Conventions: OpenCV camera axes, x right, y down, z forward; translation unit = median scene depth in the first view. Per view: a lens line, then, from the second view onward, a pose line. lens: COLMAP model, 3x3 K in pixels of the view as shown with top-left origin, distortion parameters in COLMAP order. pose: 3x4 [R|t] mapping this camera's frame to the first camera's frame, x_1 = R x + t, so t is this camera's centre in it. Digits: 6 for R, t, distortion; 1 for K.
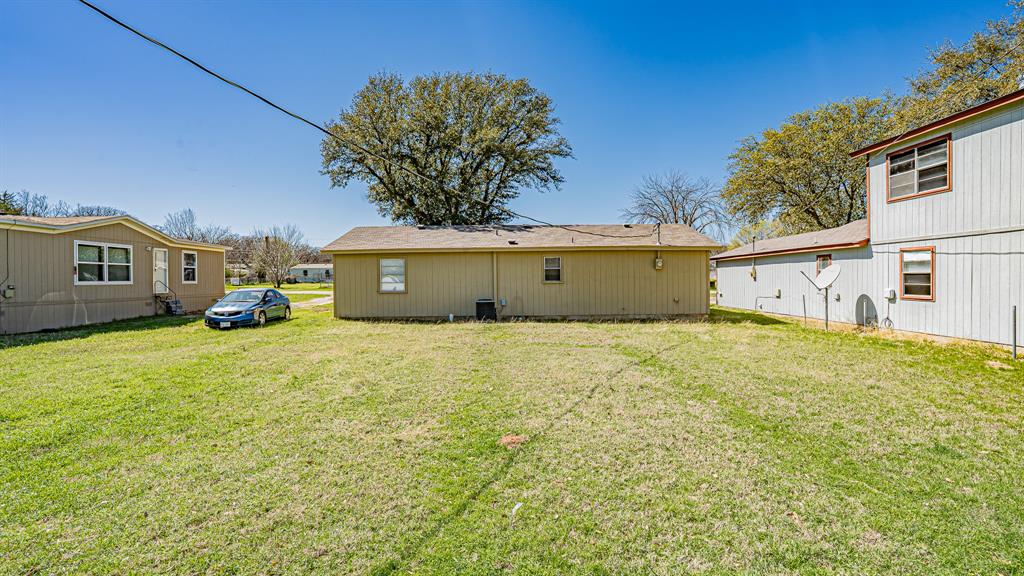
lens RADIAL K [[446.5, 0, 511.2], [0, 446.5, 285.6], [0, 0, 1]] dist [0.000815, 0.000168]
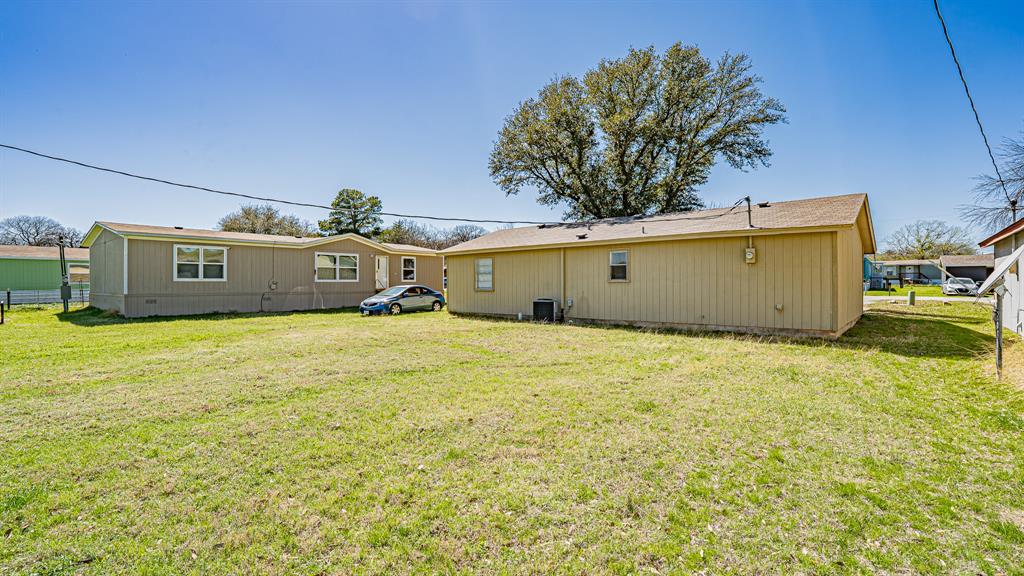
lens RADIAL K [[436.2, 0, 496.0], [0, 436.2, 290.3], [0, 0, 1]] dist [-0.009447, 0.000534]
pose [[0.801638, 0.016175, -0.597590, 0.384816], [-0.009564, 0.999853, 0.014234, 0.000292], [0.597733, -0.005695, 0.801675, 0.191707]]
